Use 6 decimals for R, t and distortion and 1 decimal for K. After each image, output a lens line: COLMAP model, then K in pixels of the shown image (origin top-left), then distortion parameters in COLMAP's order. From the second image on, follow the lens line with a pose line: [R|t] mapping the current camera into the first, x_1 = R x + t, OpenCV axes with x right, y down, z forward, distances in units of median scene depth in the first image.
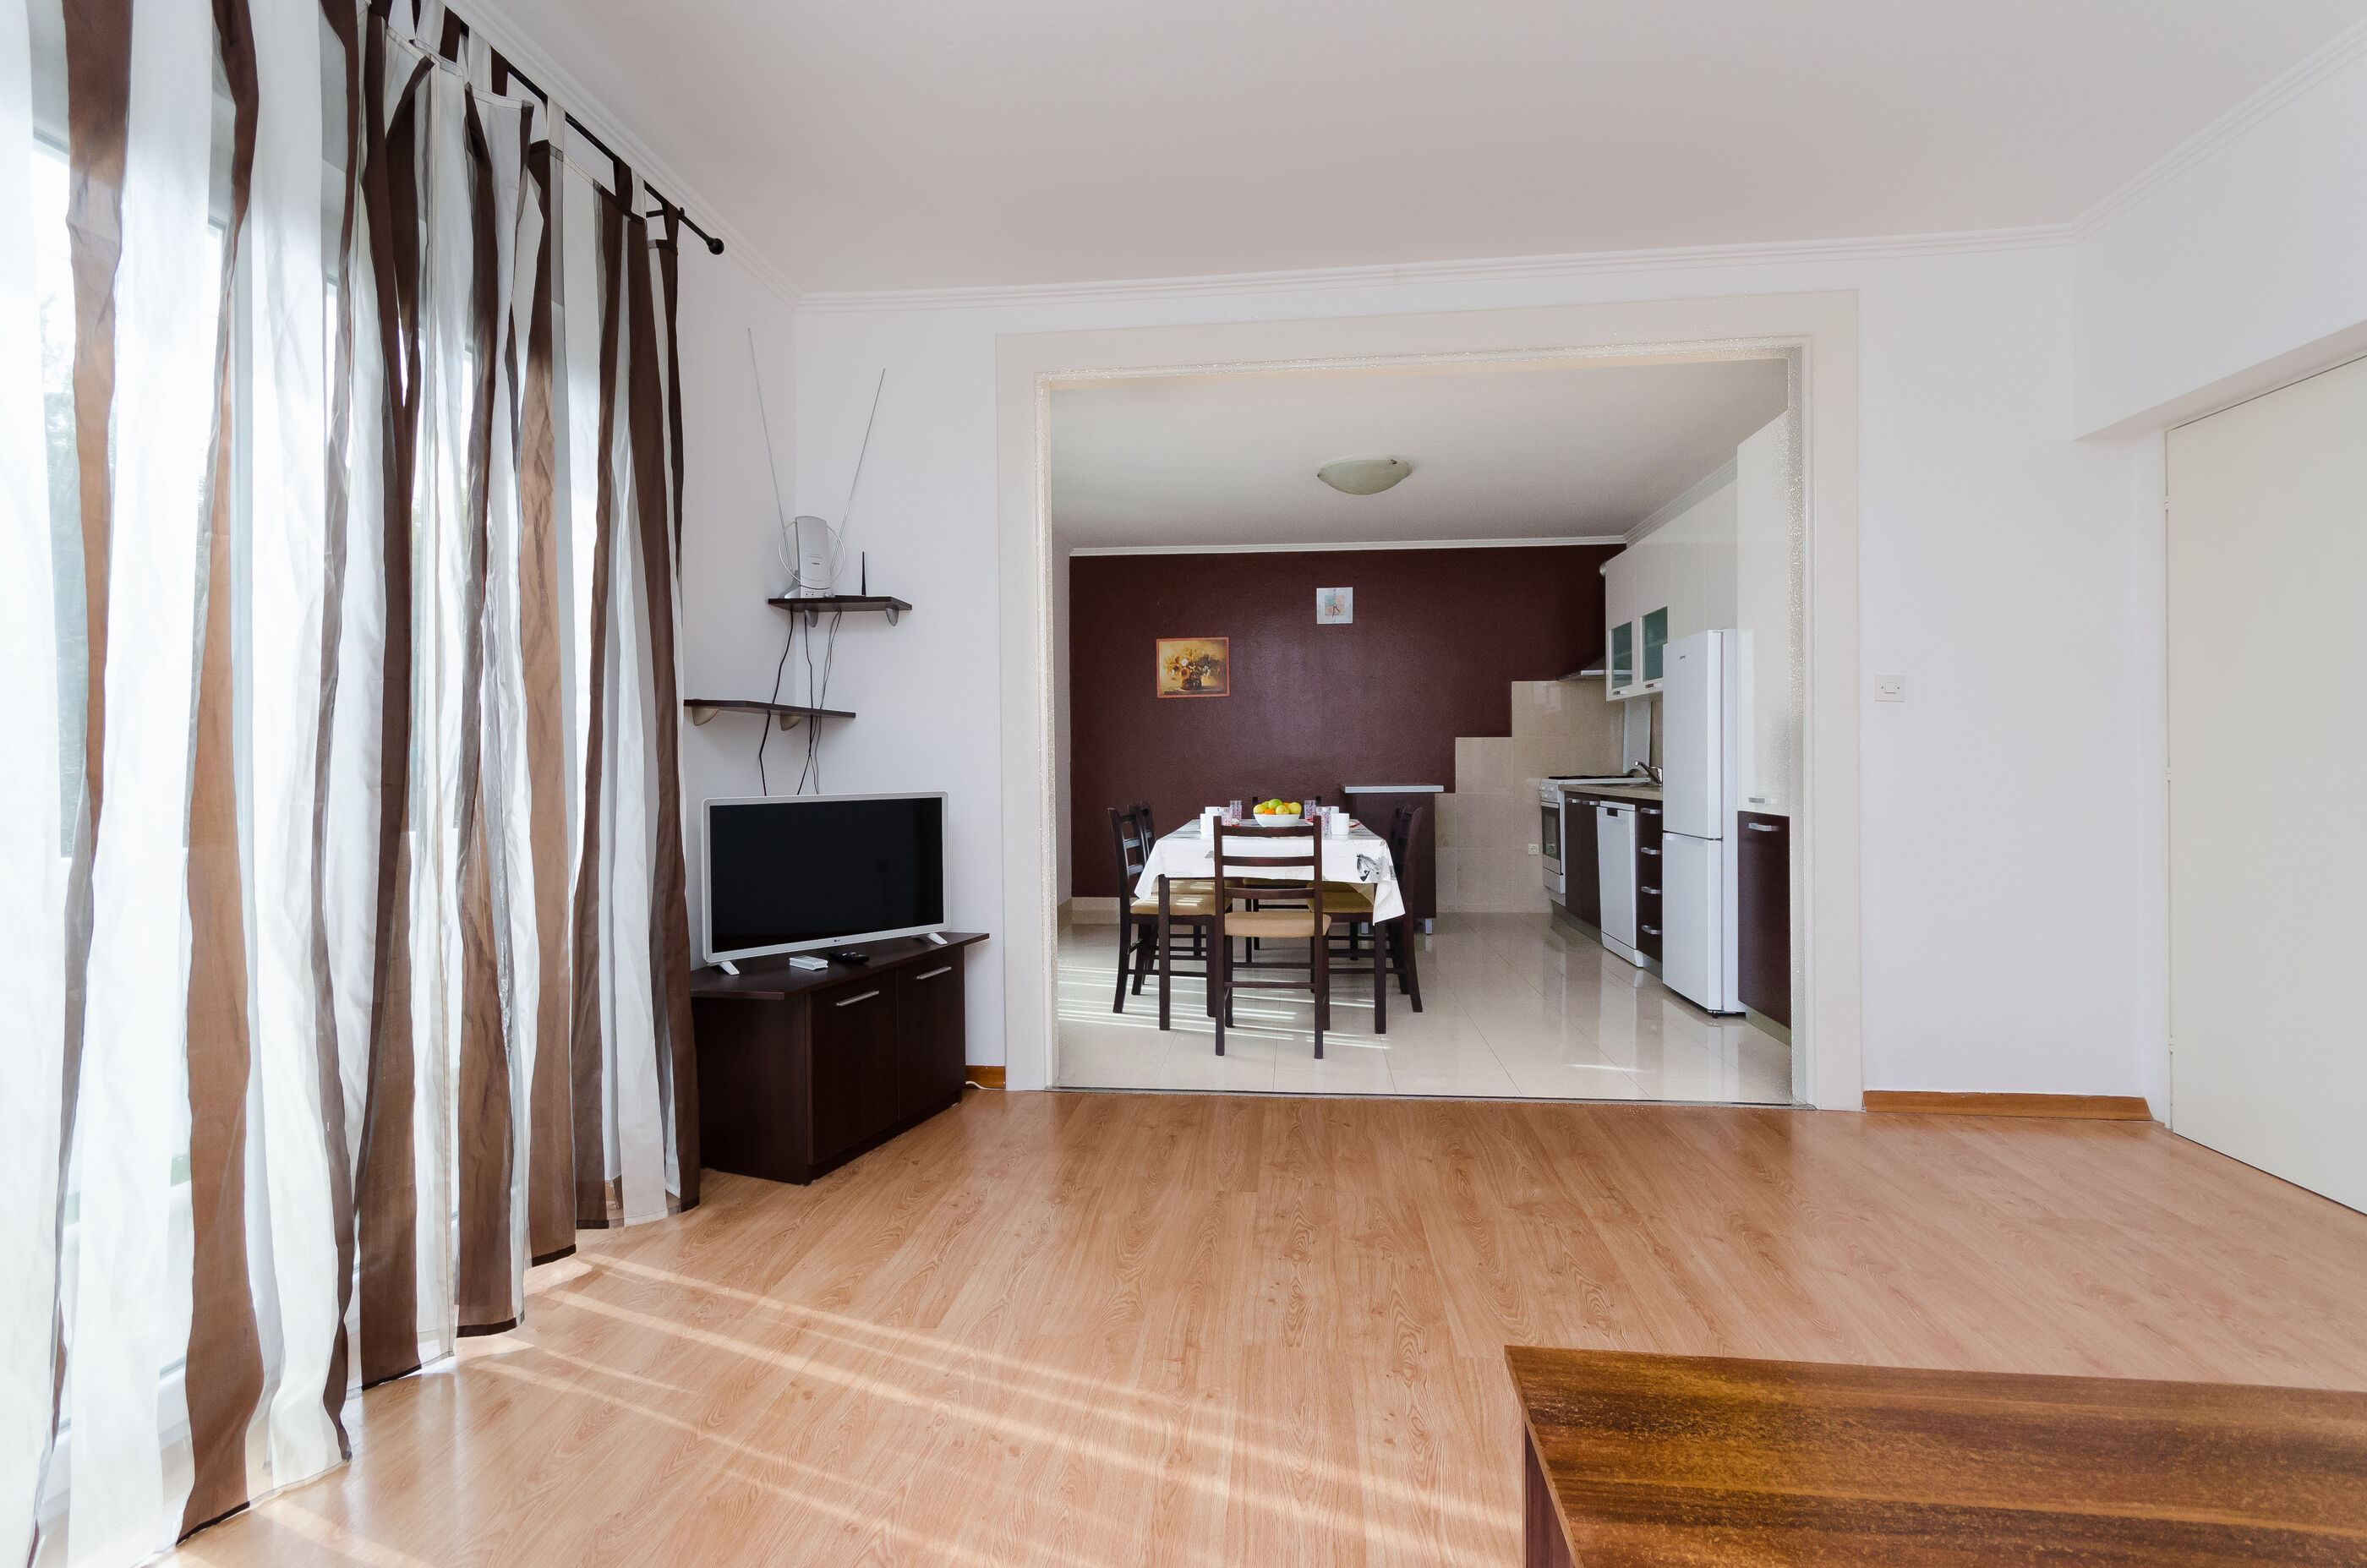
lens RADIAL K [[1060.2, 0, 1182.4], [0, 1060.2, 759.2], [0, 0, 1]] dist [0.001488, -0.000021]
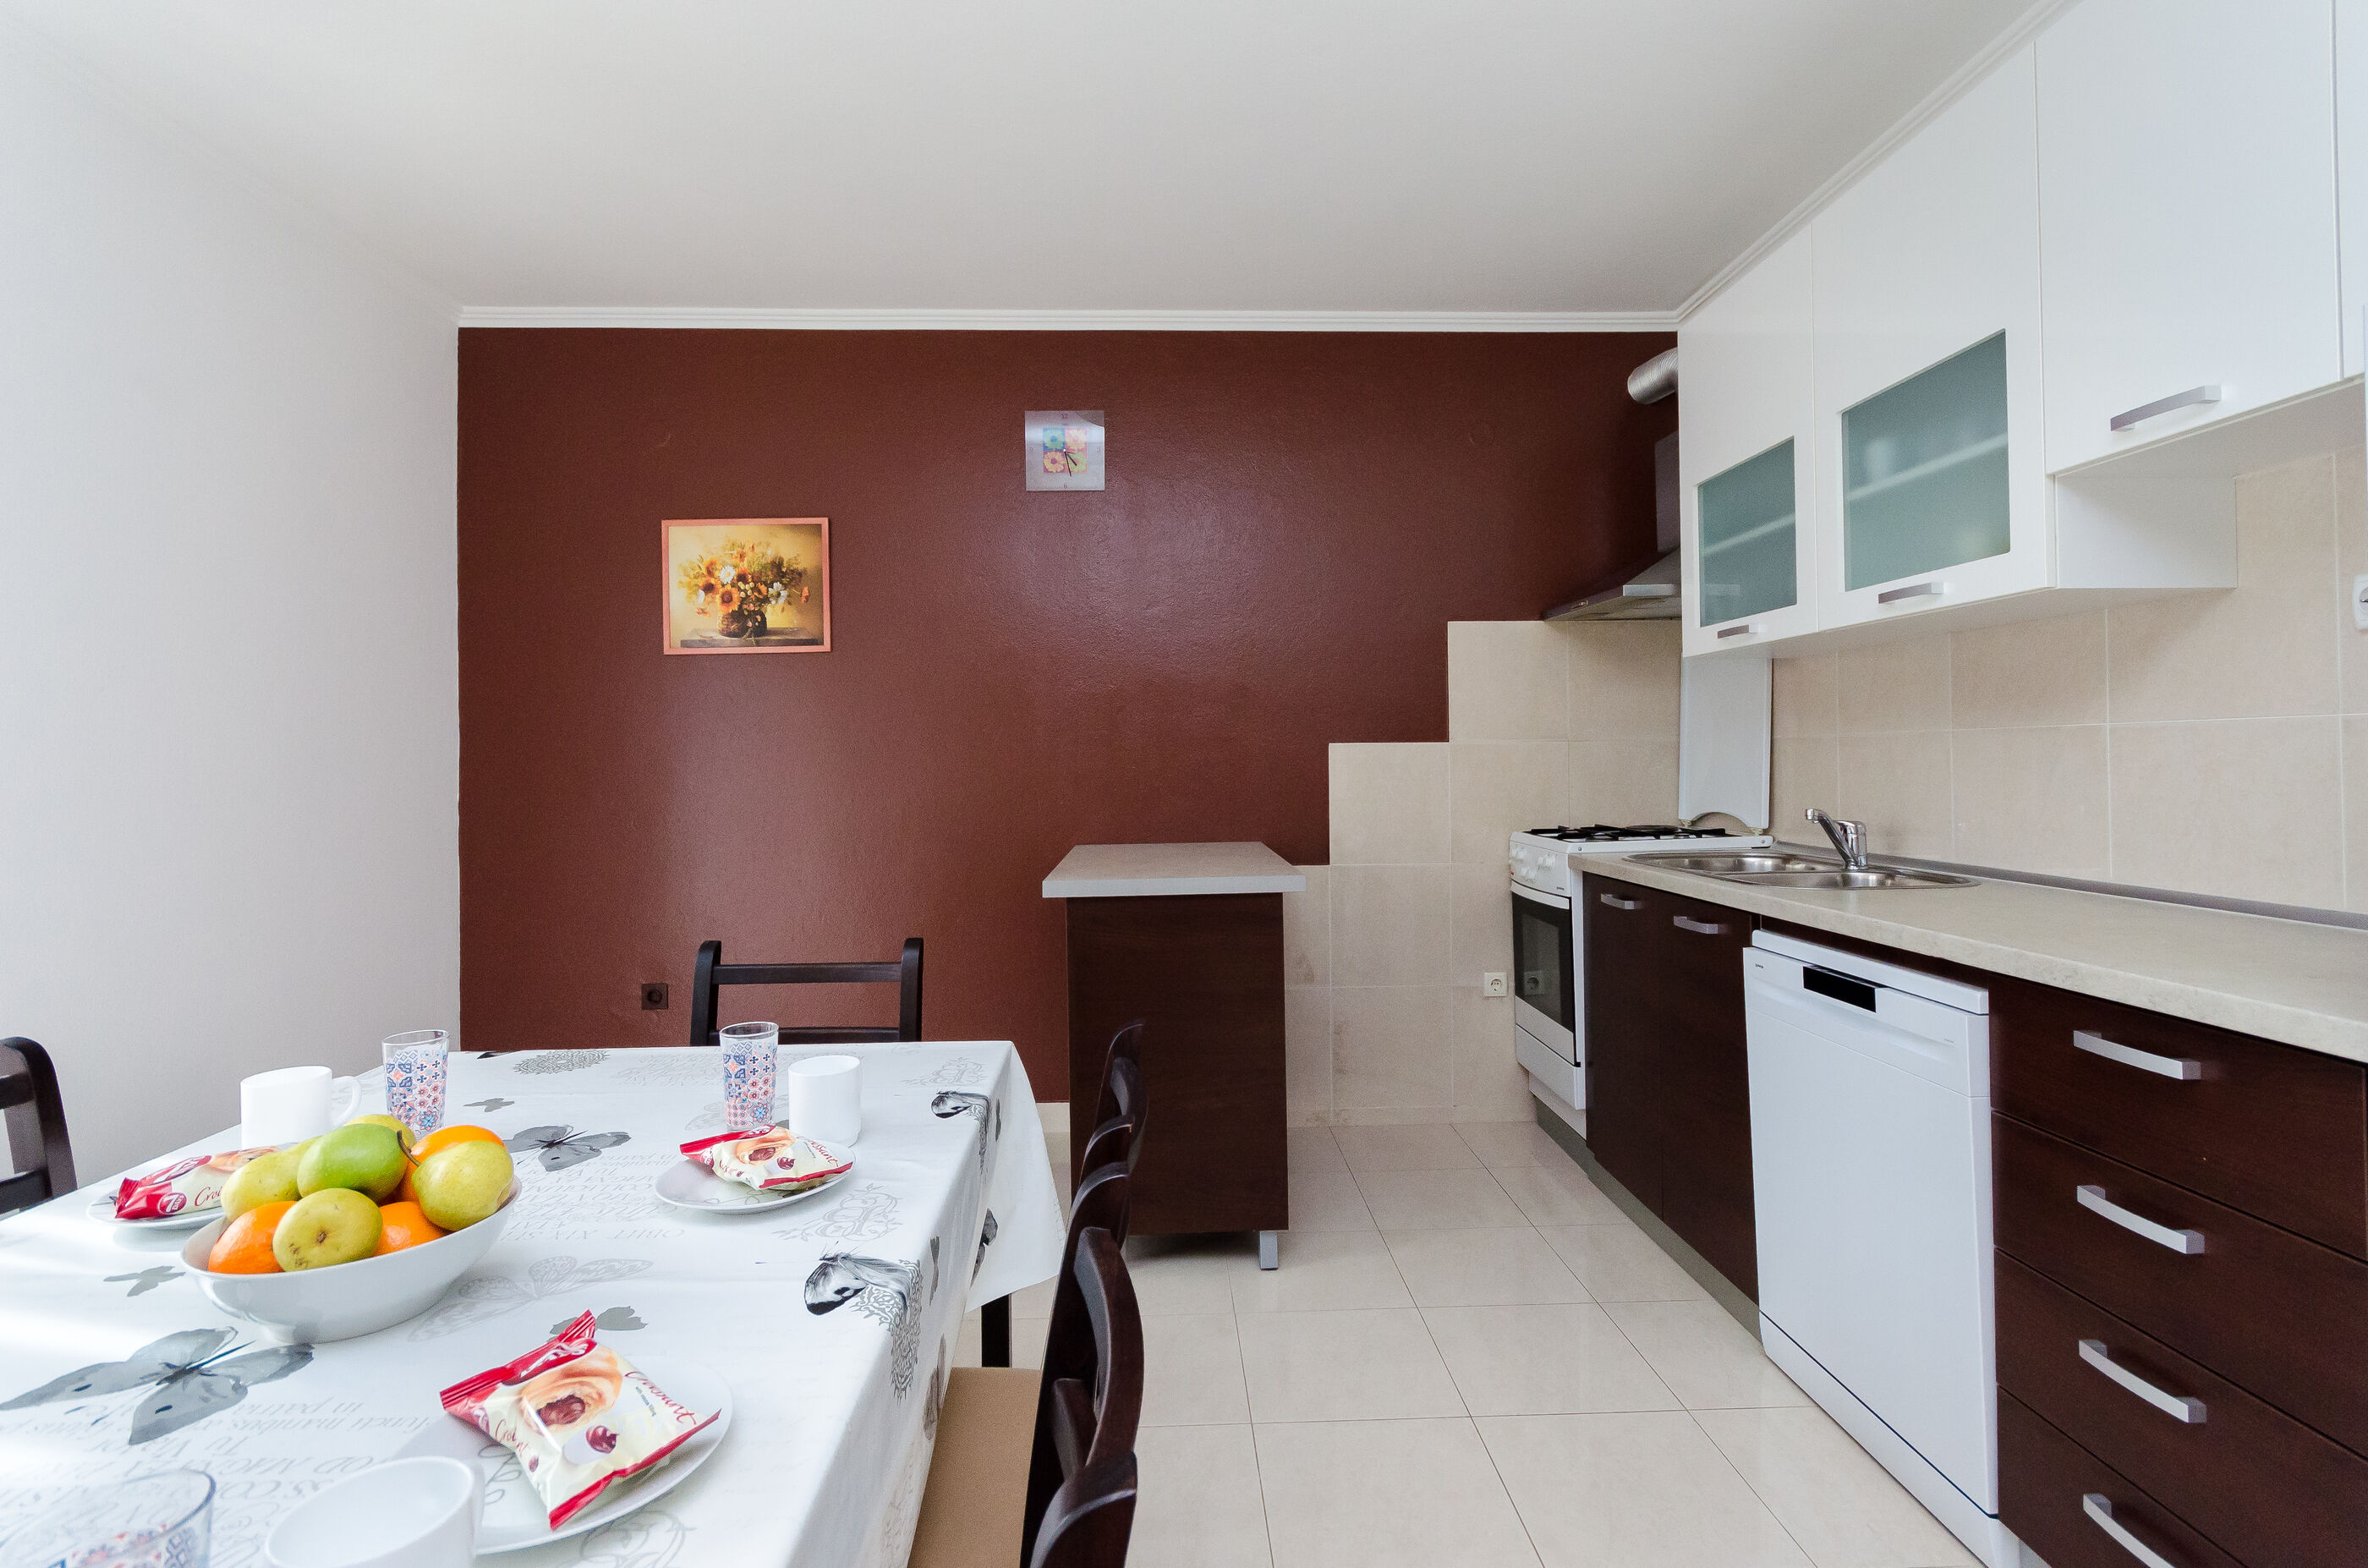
lens RADIAL K [[1082.8, 0, 1184.0], [0, 1082.8, 784.0], [0, 0, 1]] dist [0.000661, -0.000077]
pose [[0.990388, -0.014529, 0.137550, 0.135927], [0.011550, 0.999682, 0.022428, -0.015623], [-0.137832, -0.020624, 0.990241, 0.565330]]
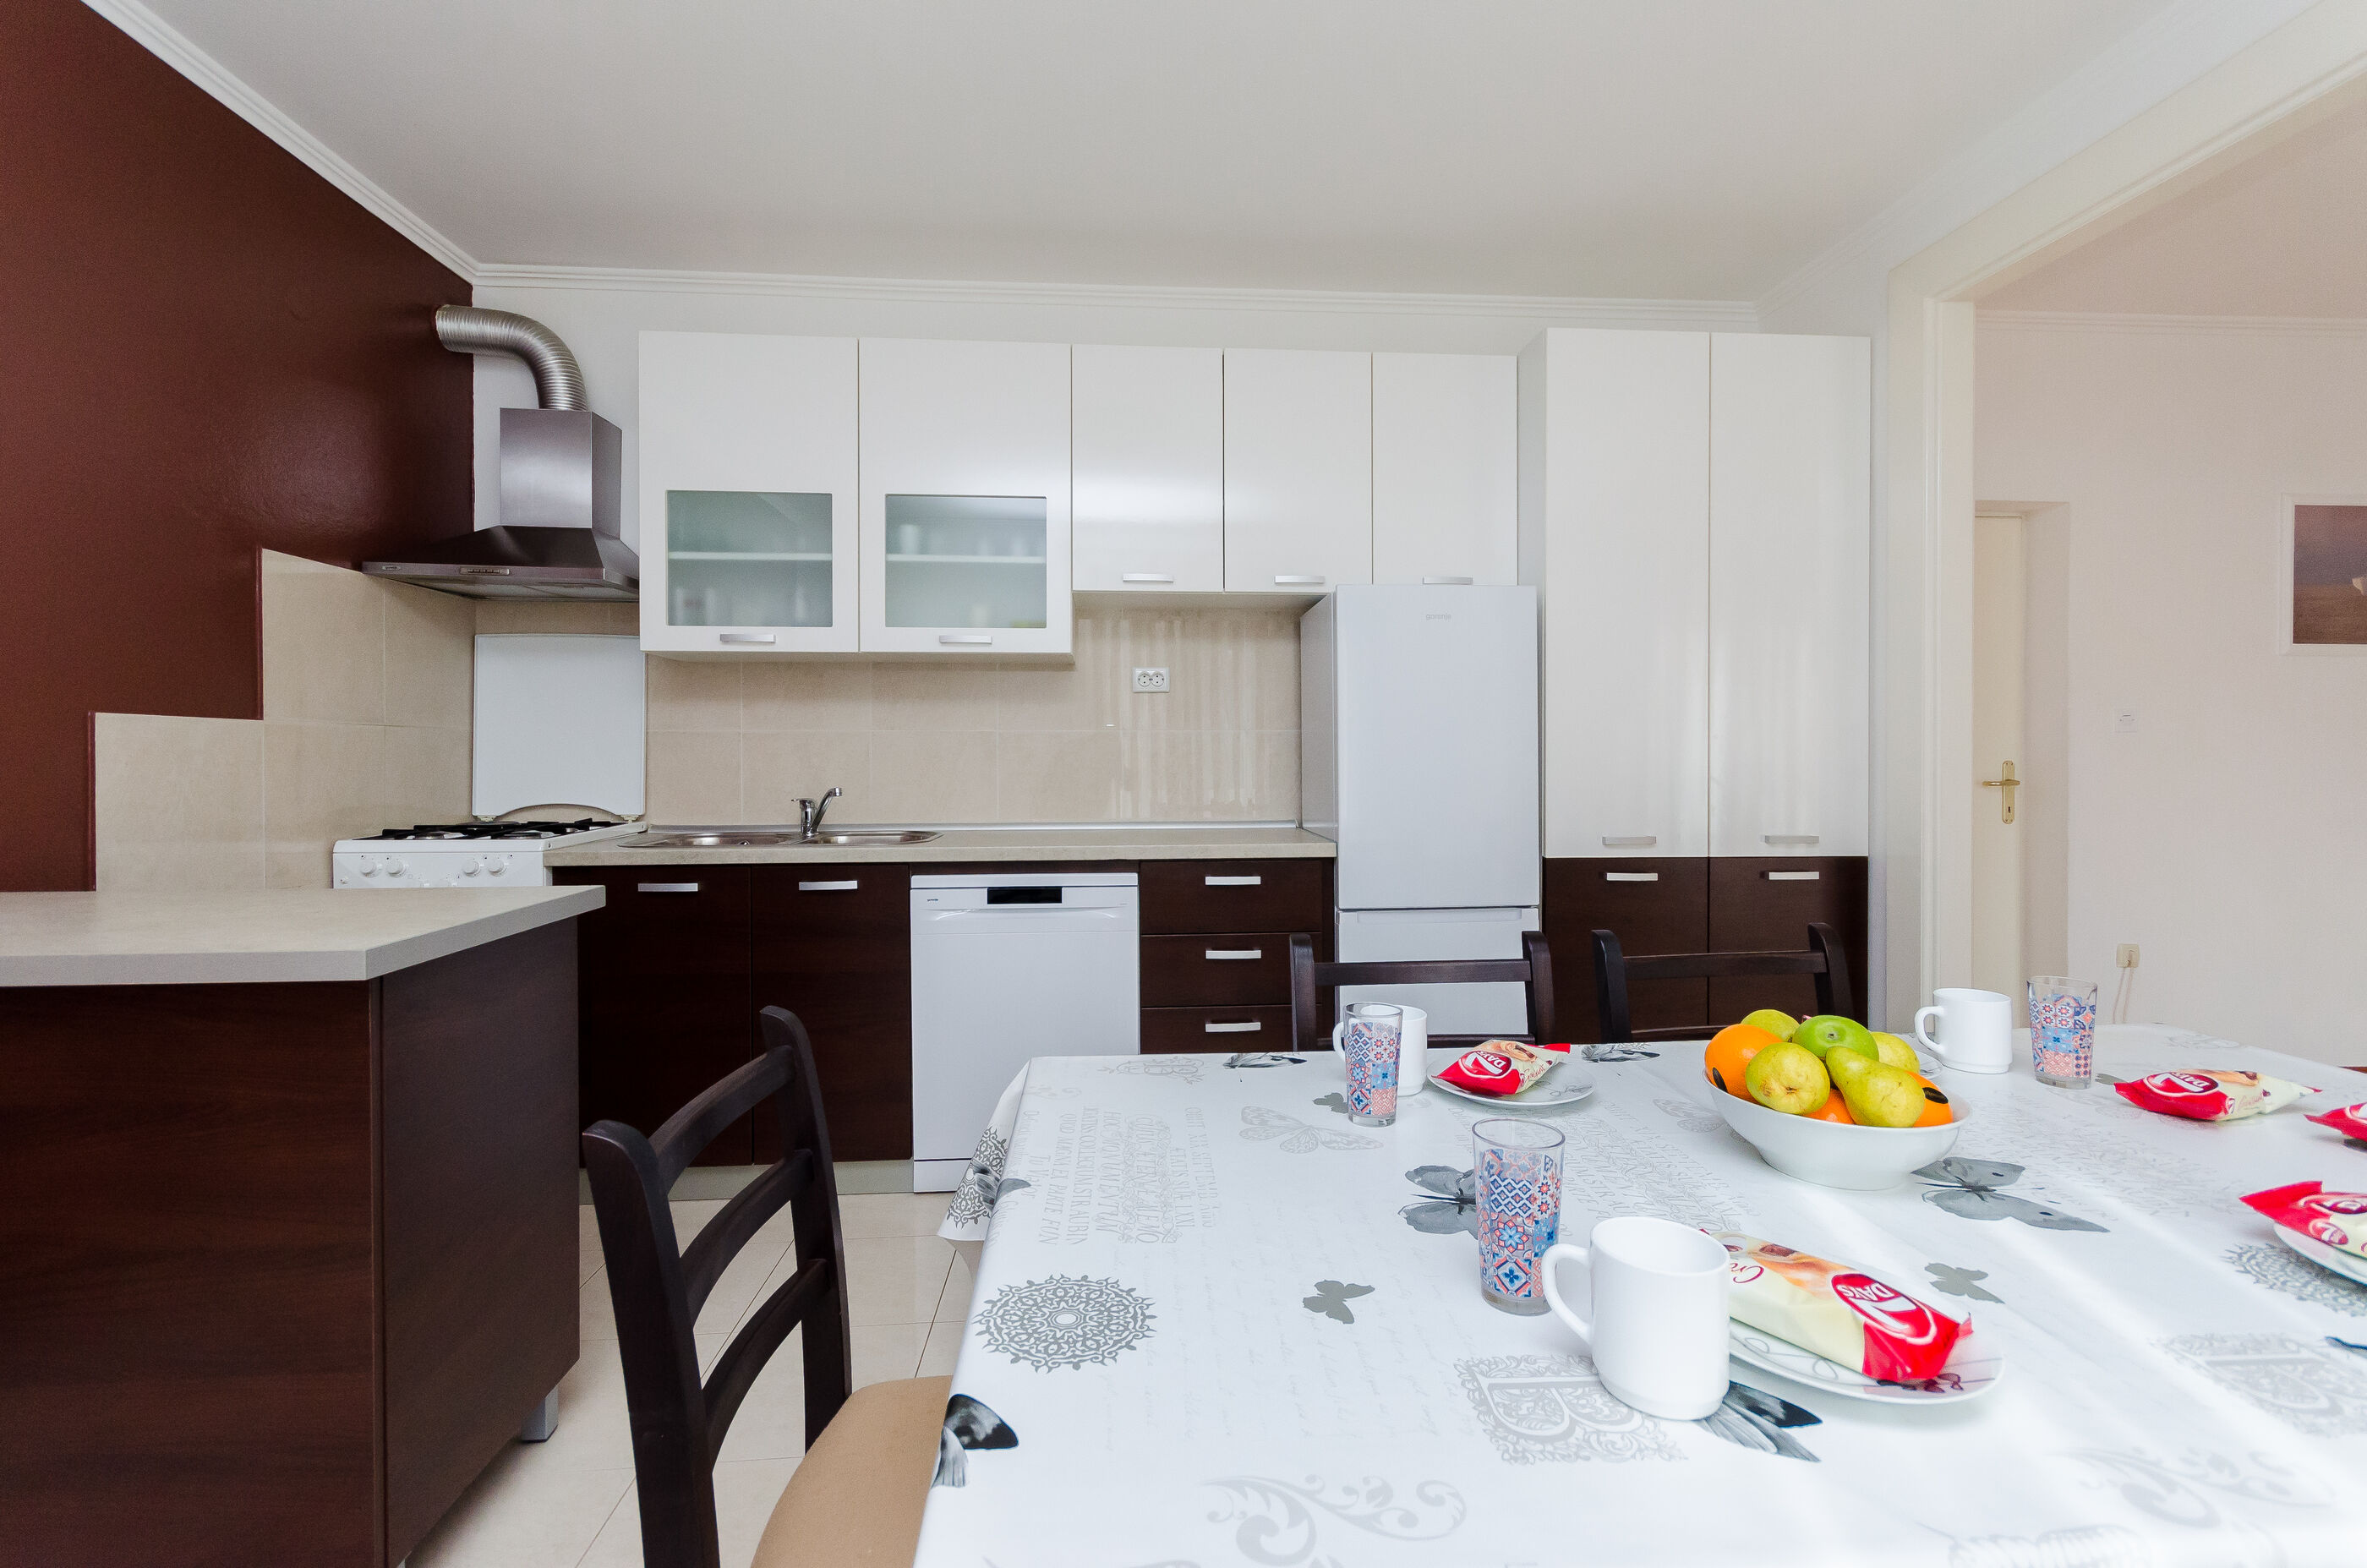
lens RADIAL K [[1060.2, 0, 1182.4], [0, 1060.2, 759.2], [0, 0, 1]] dist [0.001488, -0.000021]
pose [[-0.182633, 0.000258, 0.983181, -0.064042], [0.001262, 0.999999, -0.000028, -0.009212], [-0.983180, 0.001236, -0.182633, 0.809834]]
